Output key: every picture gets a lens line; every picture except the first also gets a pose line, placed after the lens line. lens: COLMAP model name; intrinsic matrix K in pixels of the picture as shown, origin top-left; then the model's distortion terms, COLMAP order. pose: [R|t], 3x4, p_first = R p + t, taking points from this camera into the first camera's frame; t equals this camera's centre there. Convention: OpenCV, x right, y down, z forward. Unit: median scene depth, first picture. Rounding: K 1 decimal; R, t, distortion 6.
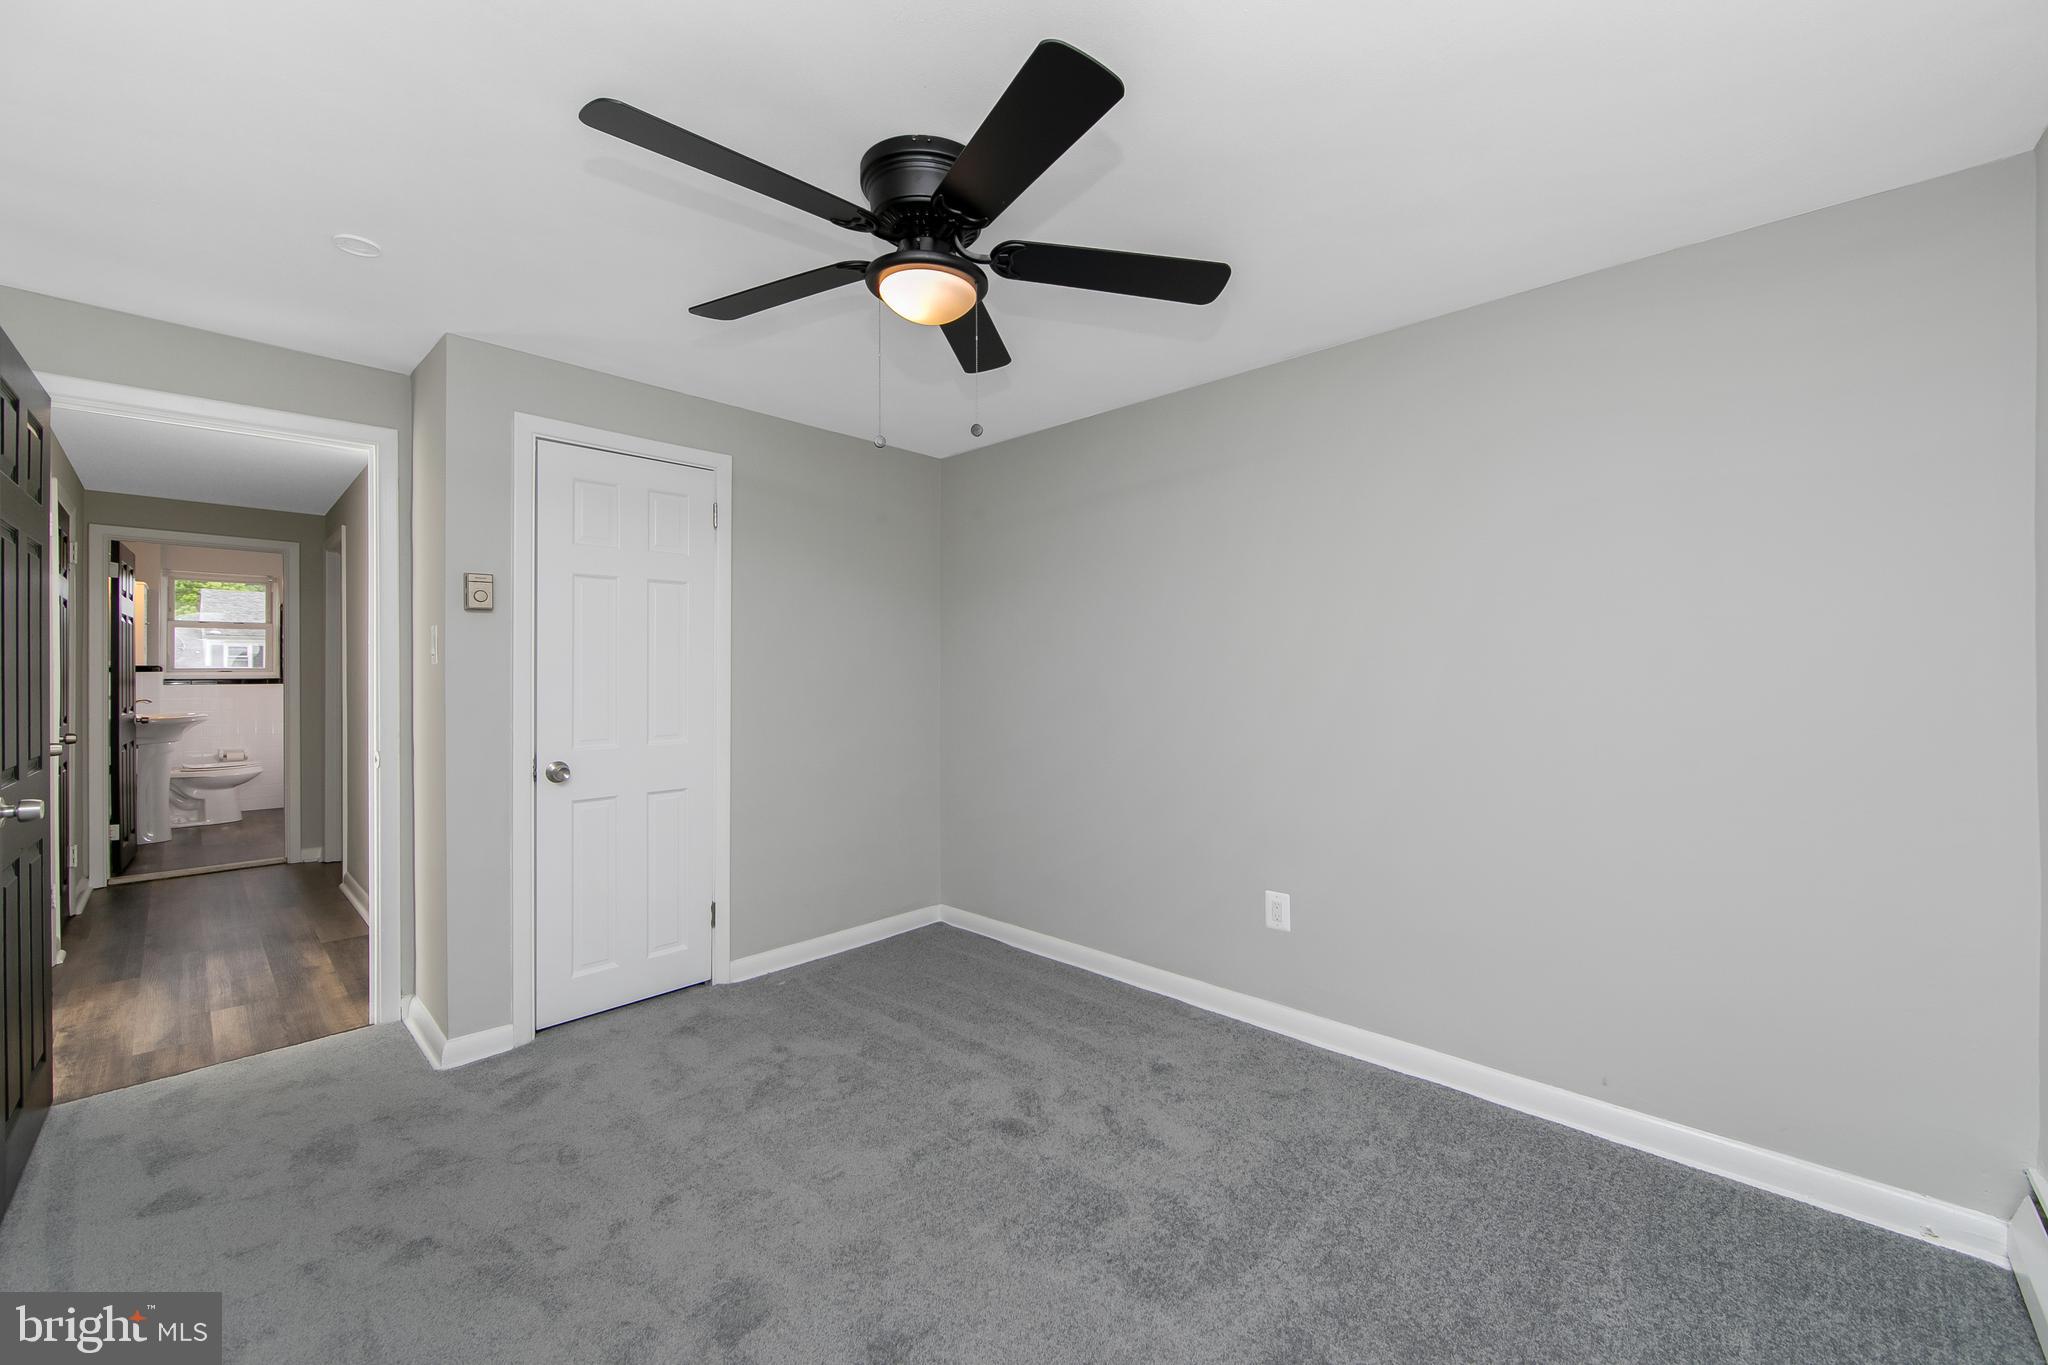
lens RADIAL K [[801.6, 0, 1033.2], [0, 801.6, 675.3], [0, 0, 1]] dist [-0.001750, -0.000293]
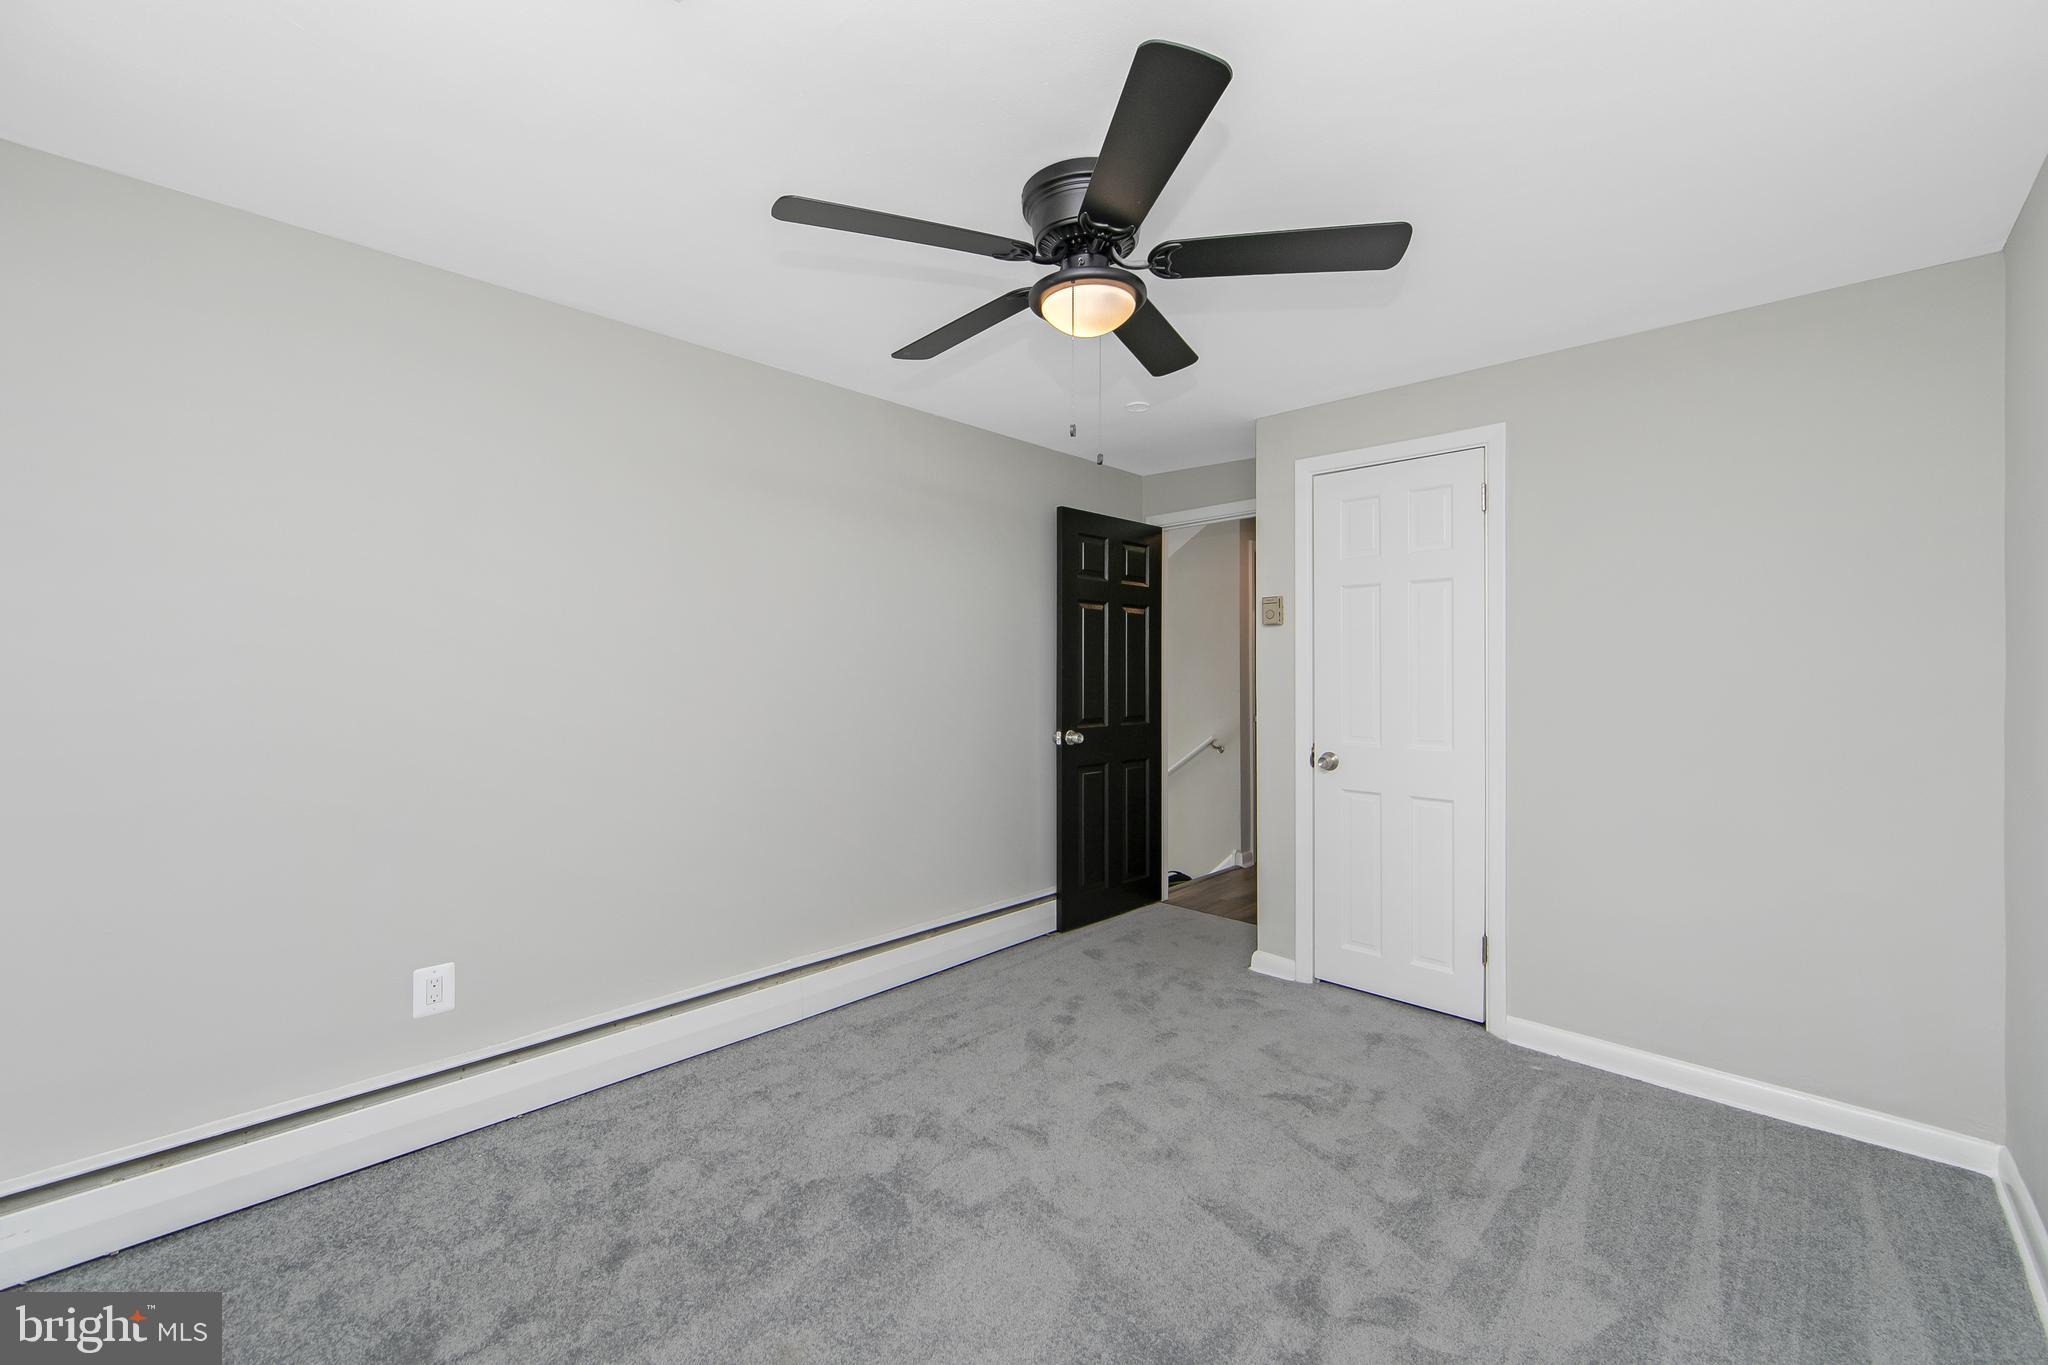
lens RADIAL K [[801.6, 0, 1033.2], [0, 801.6, 675.3], [0, 0, 1]] dist [-0.001750, -0.000293]
pose [[-0.009629, 0.001698, -0.999952, 0.574145], [-0.007841, 0.999968, 0.001774, -0.001961], [0.999923, 0.007858, -0.009616, 0.602285]]
